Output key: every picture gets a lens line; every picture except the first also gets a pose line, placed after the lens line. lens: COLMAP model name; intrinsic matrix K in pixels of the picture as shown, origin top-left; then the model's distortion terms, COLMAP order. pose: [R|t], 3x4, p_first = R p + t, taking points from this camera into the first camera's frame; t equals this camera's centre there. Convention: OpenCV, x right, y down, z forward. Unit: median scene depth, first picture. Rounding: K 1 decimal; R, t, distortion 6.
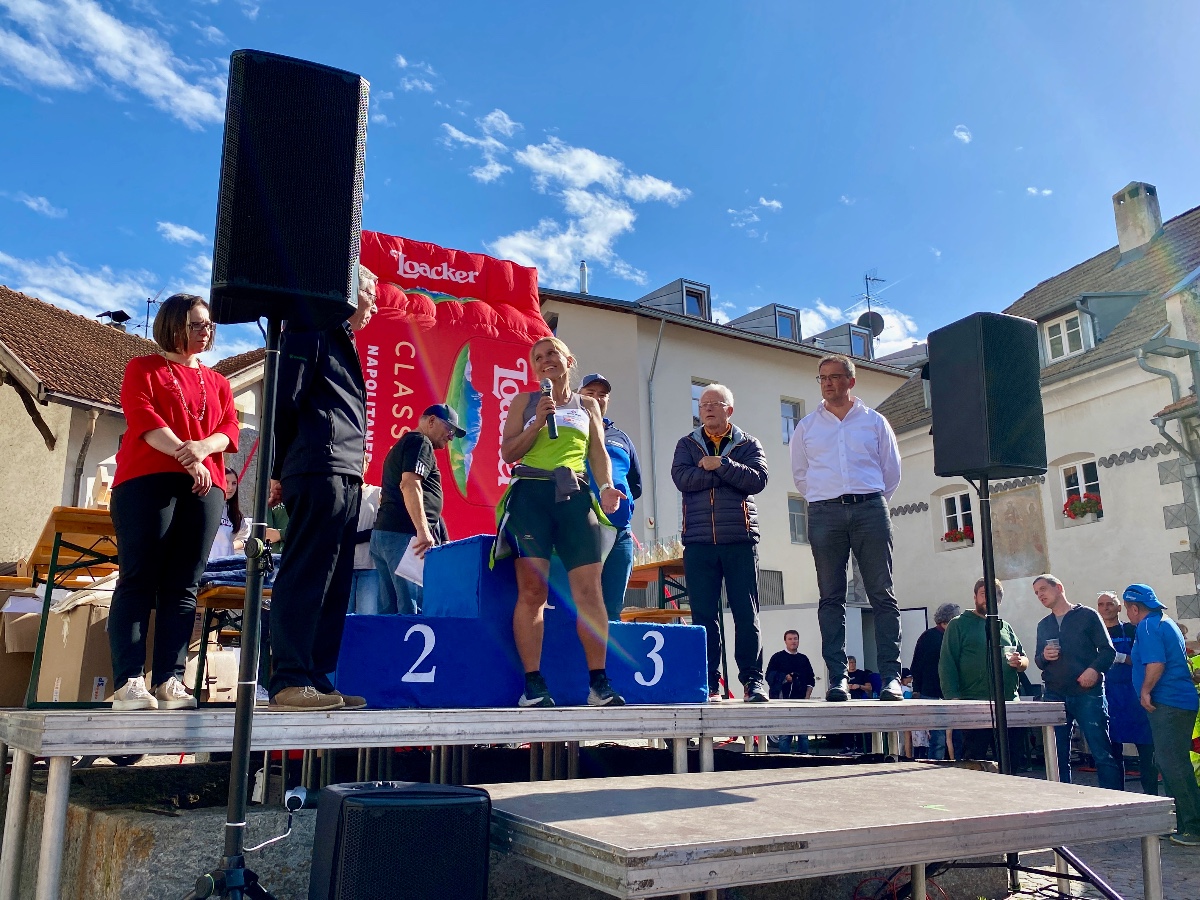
lens RADIAL K [[1041.0, 0, 593.0], [0, 1041.0, 421.5], [0, 0, 1]] dist [-0.009433, -0.034191]
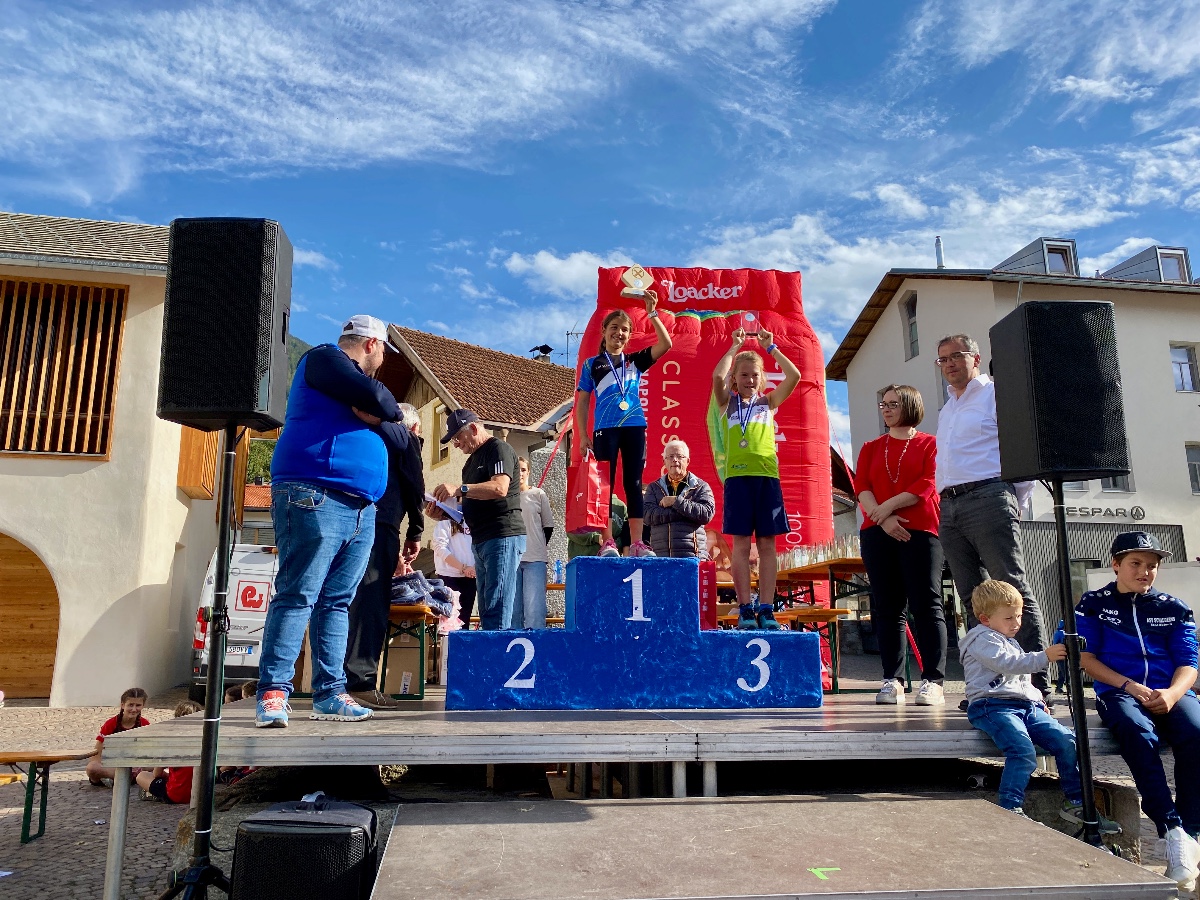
lens RADIAL K [[894.3, 0, 596.3], [0, 894.3, 454.6], [0, 0, 1]] dist [0.031372, -0.018623]
pose [[0.895509, -0.074401, -0.438779, 0.320023], [0.101642, 0.994061, 0.038886, -0.036833], [0.433280, -0.079421, 0.897753, 0.122988]]
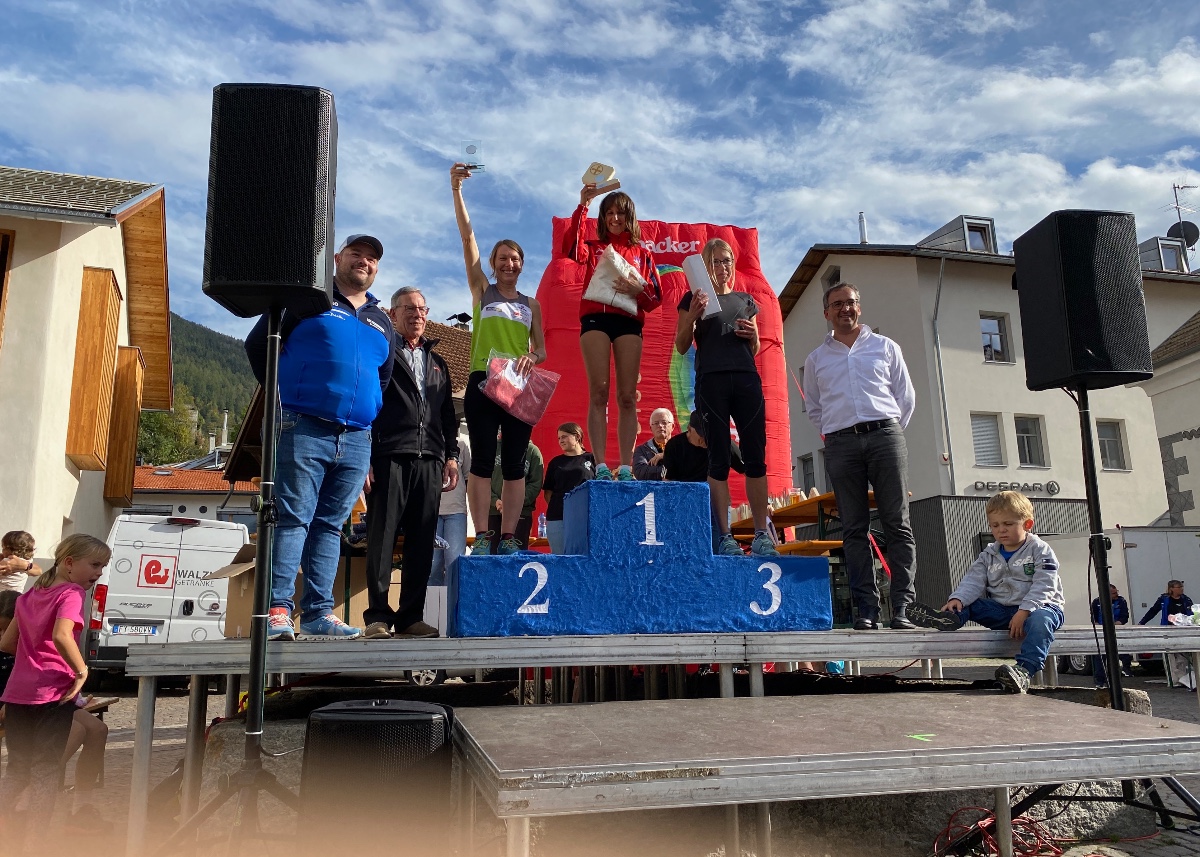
lens RADIAL K [[934.0, 0, 596.6], [0, 934.0, 423.6], [0, 0, 1]] dist [0.037367, -0.007378]
pose [[0.937632, -0.077805, -0.338811, 0.222939], [0.093453, 0.995169, 0.030089, 0.016147], [0.334833, -0.059876, 0.940373, 0.058613]]
